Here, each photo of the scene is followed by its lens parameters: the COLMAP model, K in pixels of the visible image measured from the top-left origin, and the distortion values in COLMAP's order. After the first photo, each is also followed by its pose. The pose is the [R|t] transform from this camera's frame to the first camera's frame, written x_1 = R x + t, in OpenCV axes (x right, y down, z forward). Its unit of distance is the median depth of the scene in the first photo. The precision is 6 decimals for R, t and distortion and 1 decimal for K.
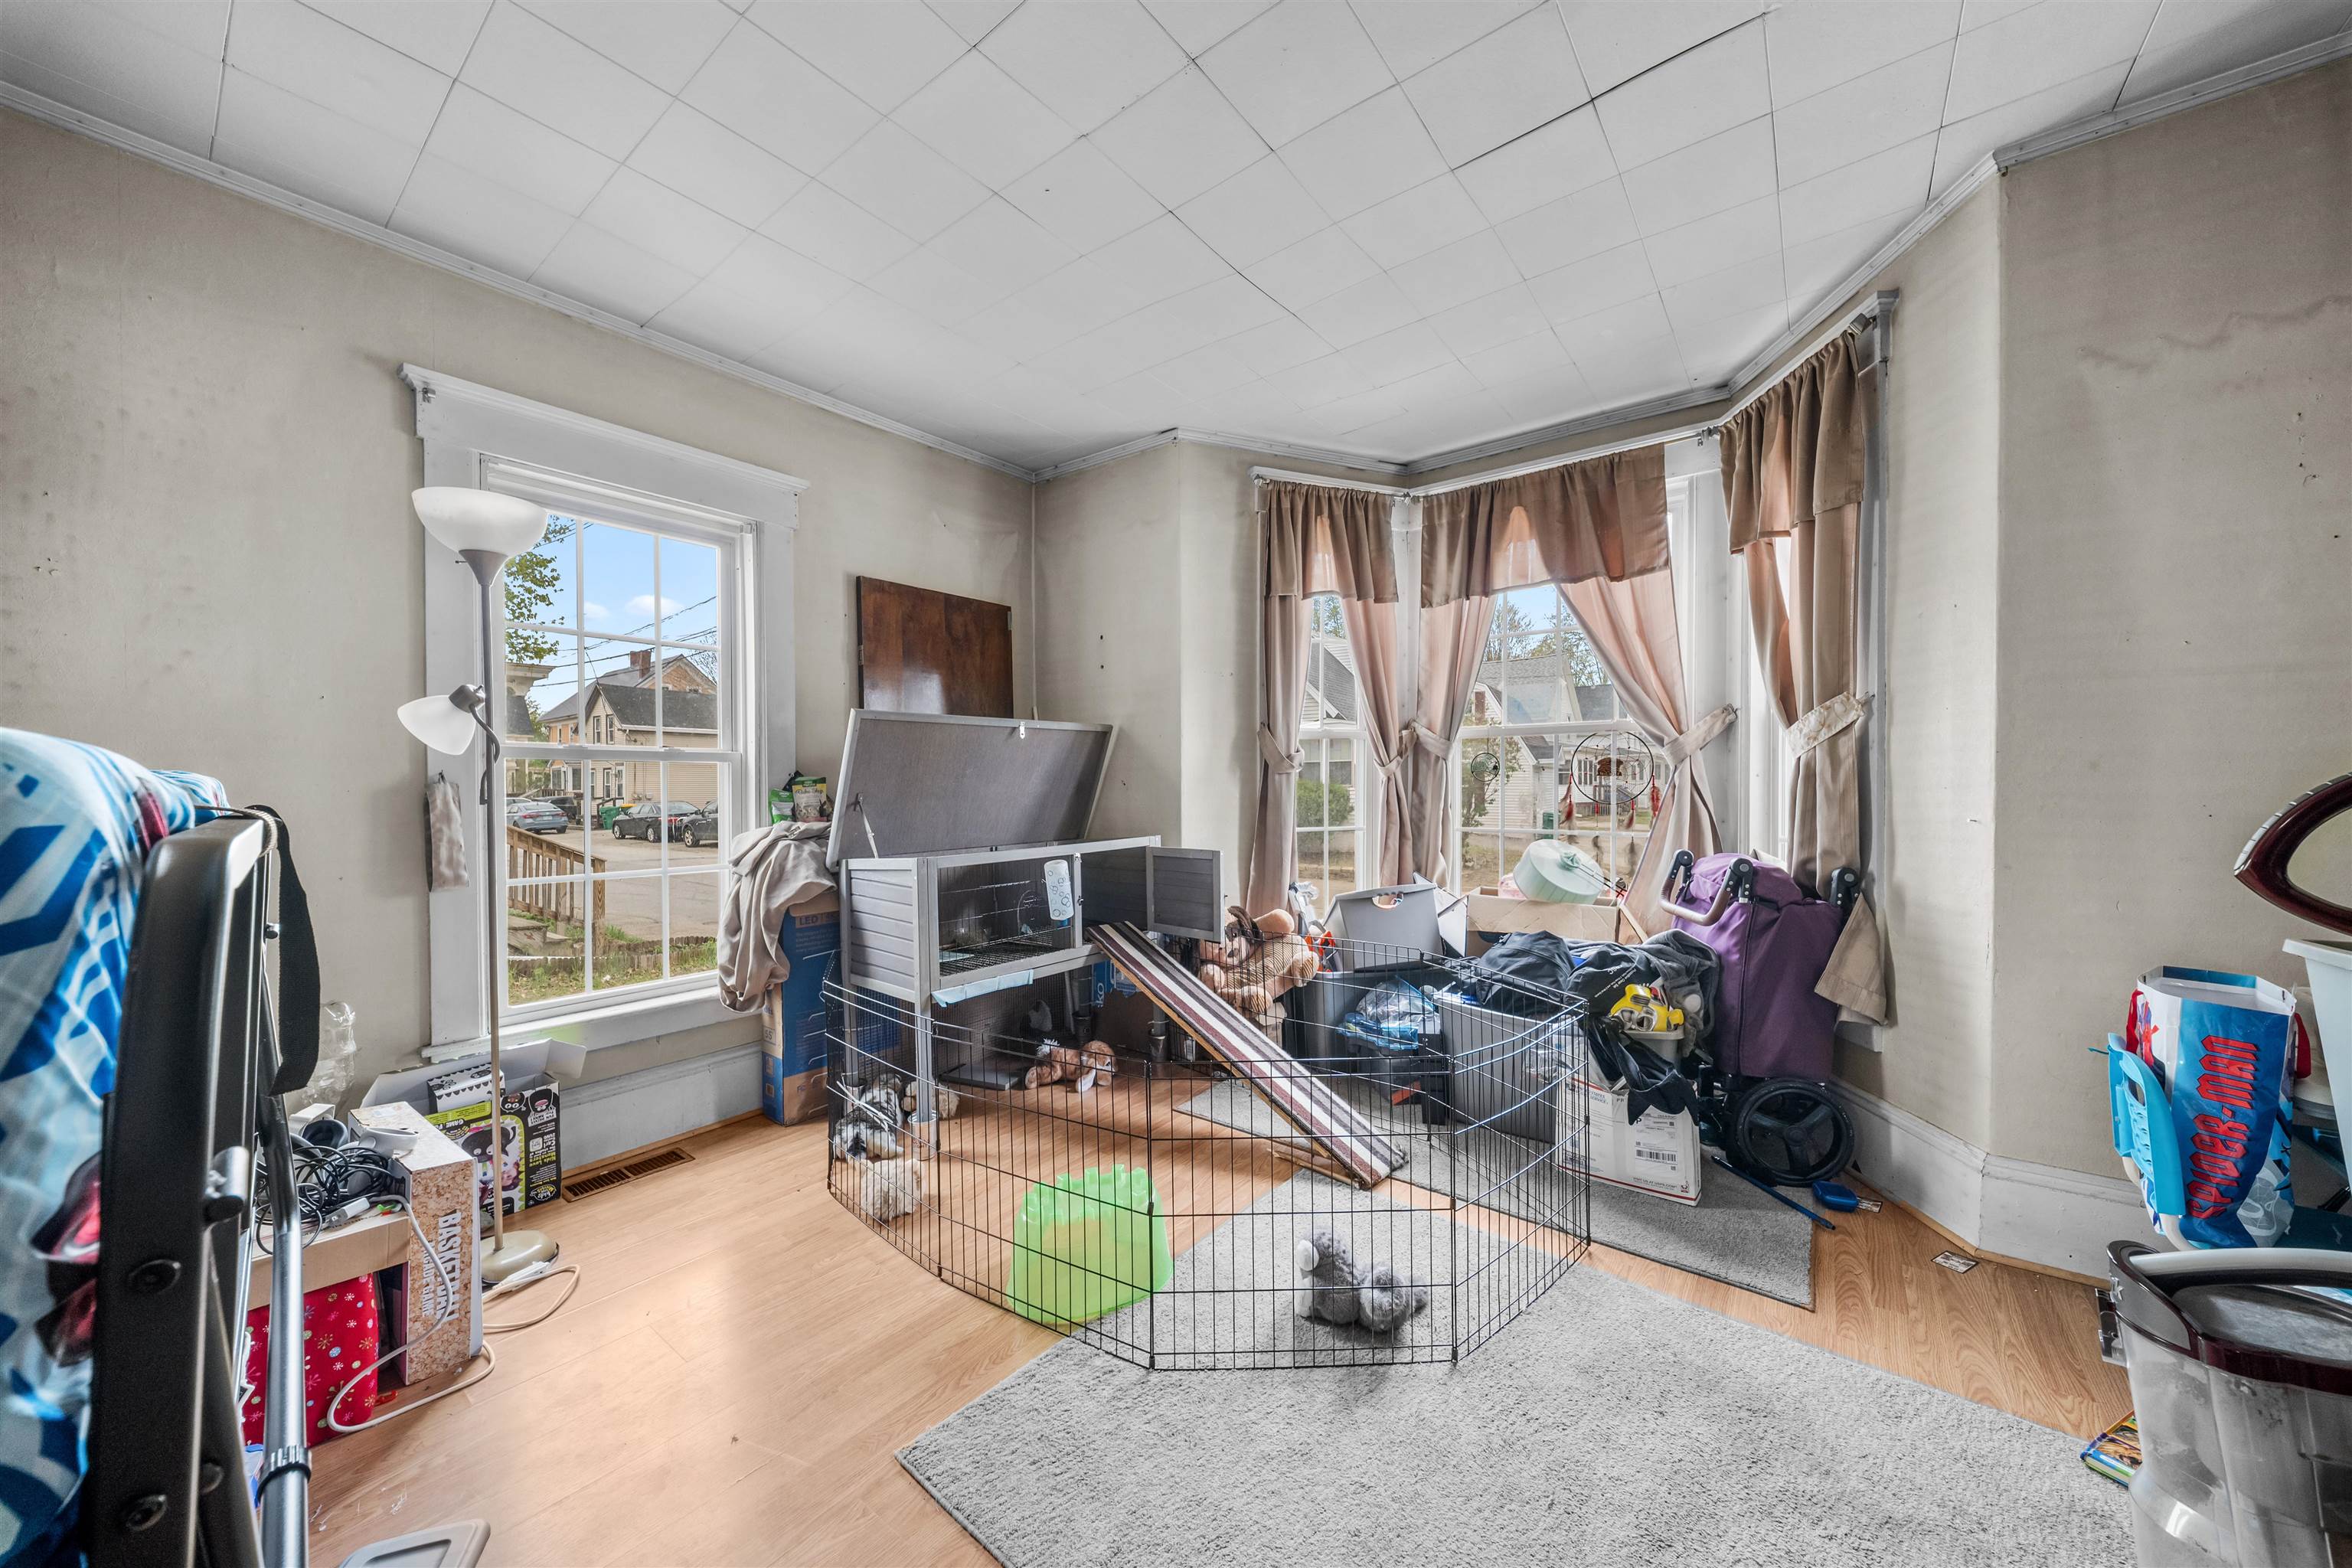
lens RADIAL K [[828.6, 0, 1176.0], [0, 828.6, 784.0], [0, 0, 1]] dist [-0.000152, -0.000094]
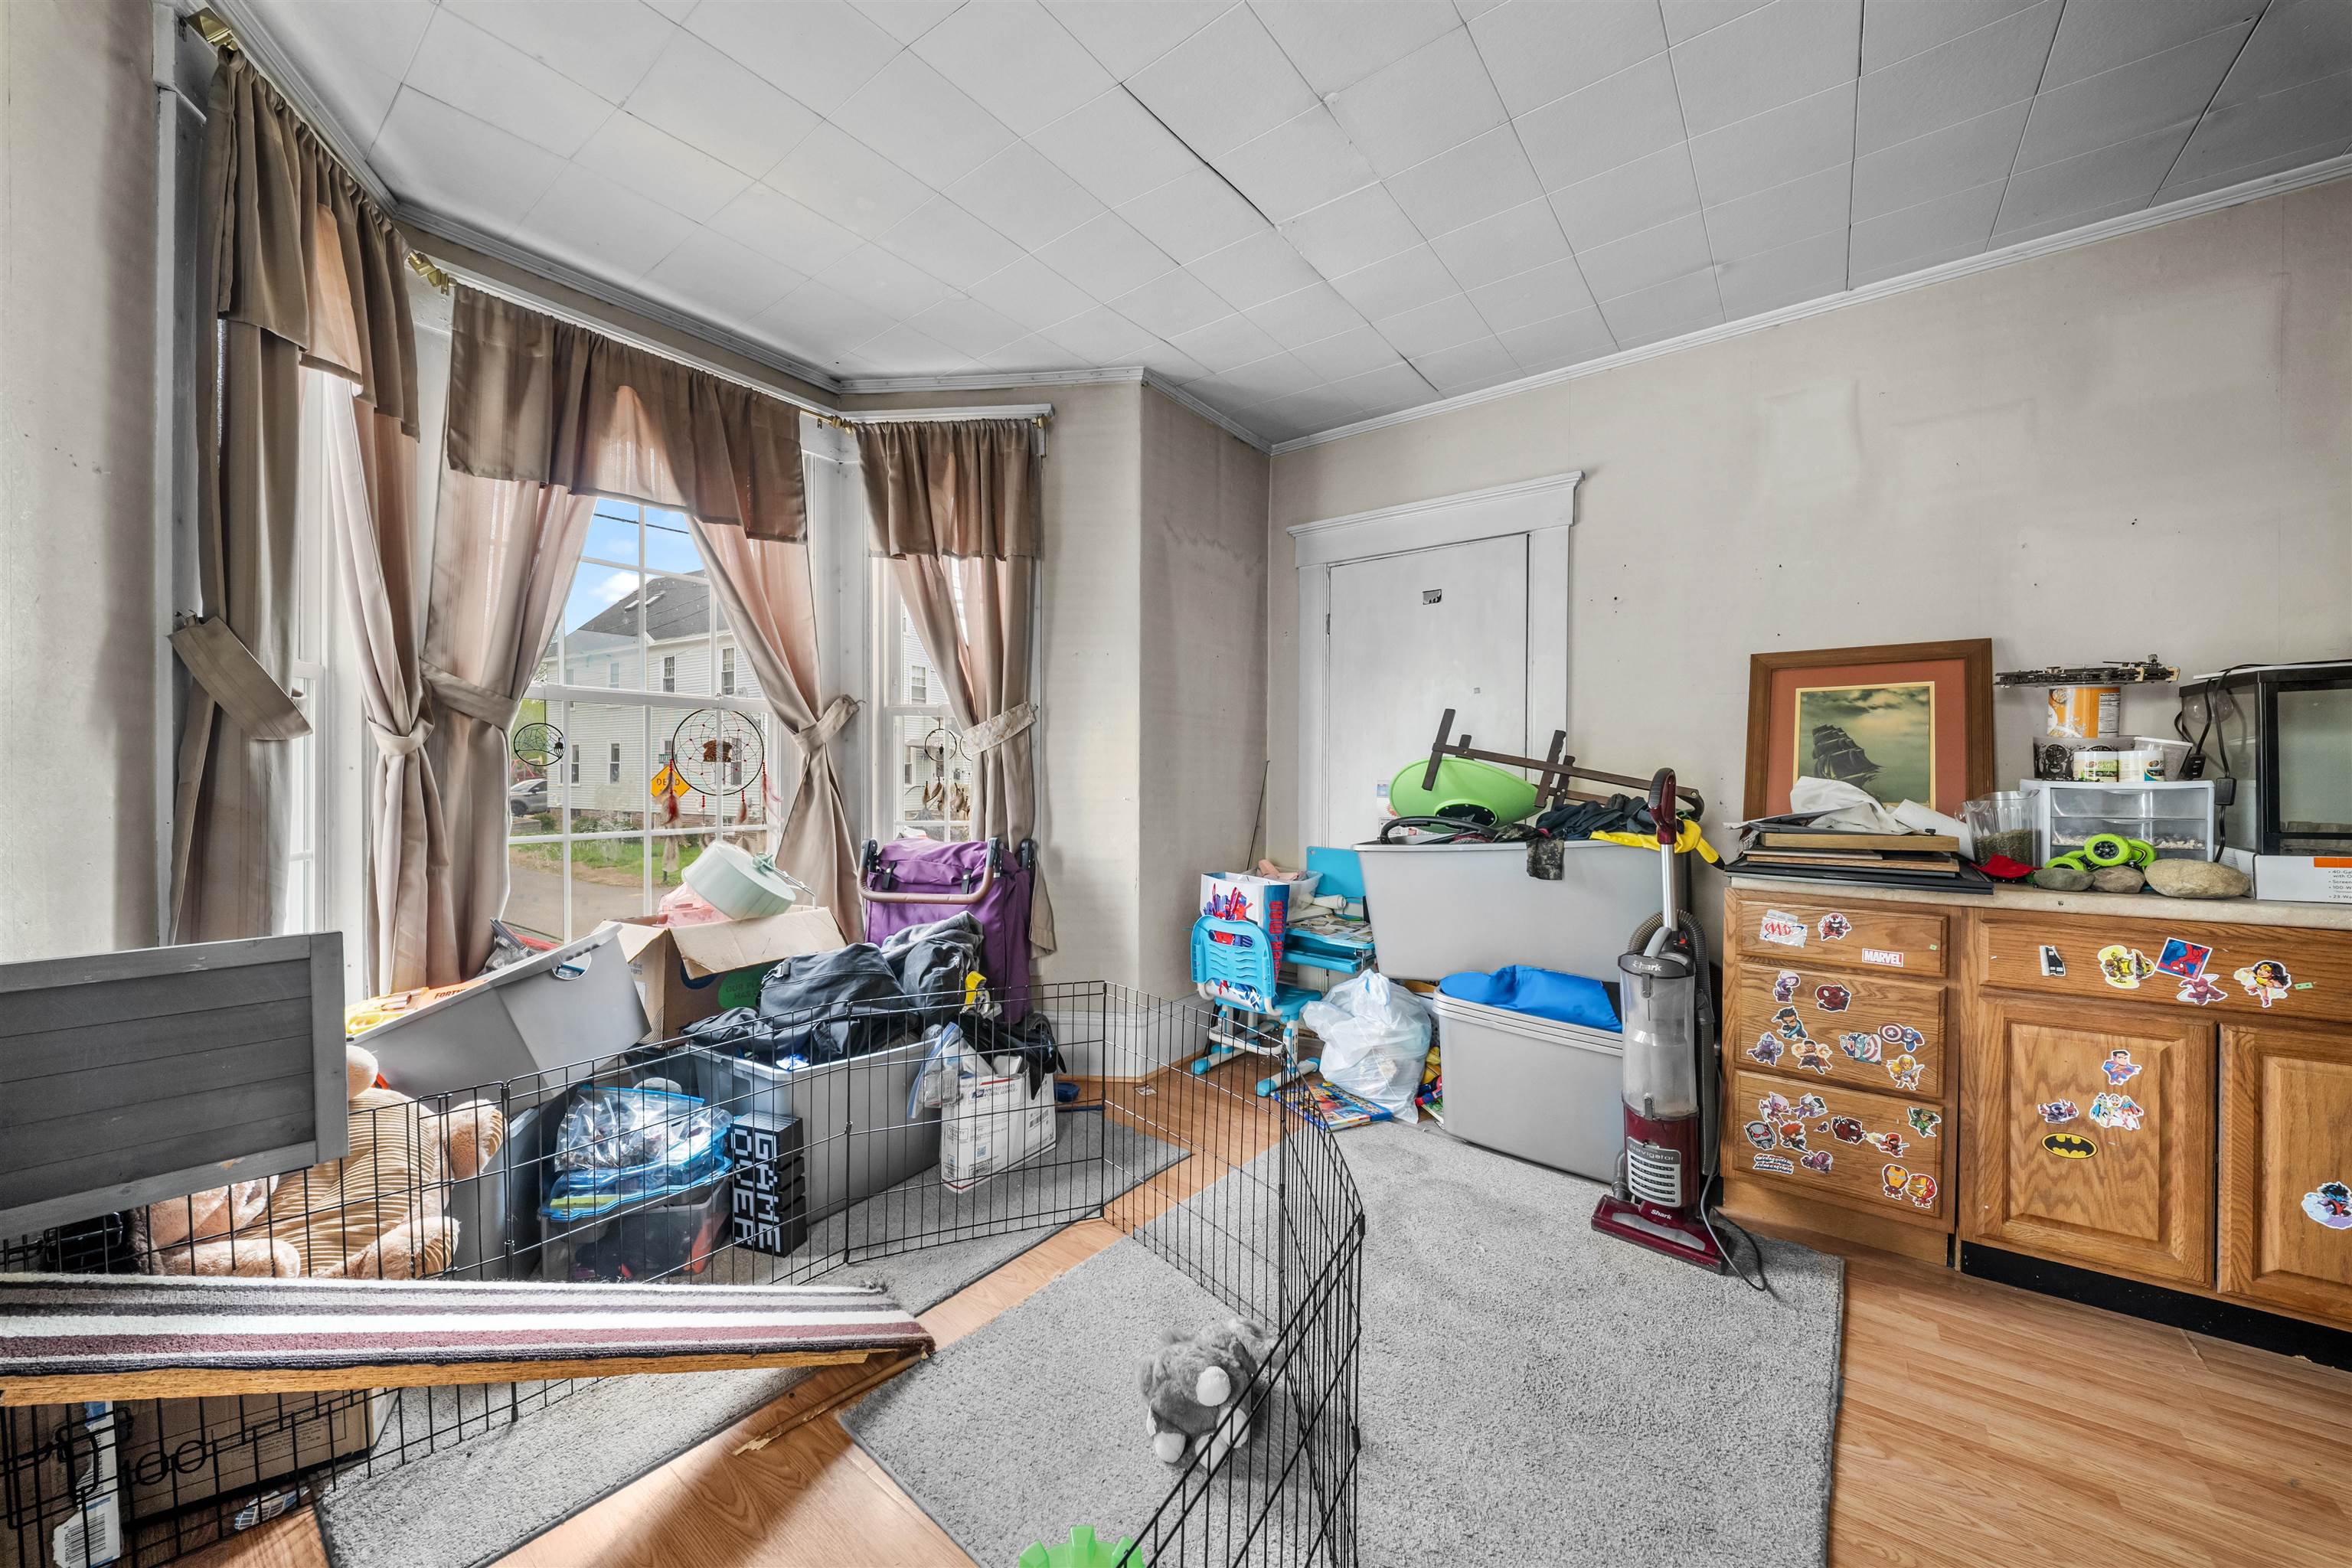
lens RADIAL K [[823.5, 0, 1176.6], [0, 823.5, 768.4], [0, 0, 1]] dist [0.012307, -0.008427]
pose [[-0.006019, 0.012101, 0.999909, -0.357821], [-0.005450, 0.999912, -0.012134, 0.004726], [-0.999967, -0.005523, -0.005953, 0.603047]]
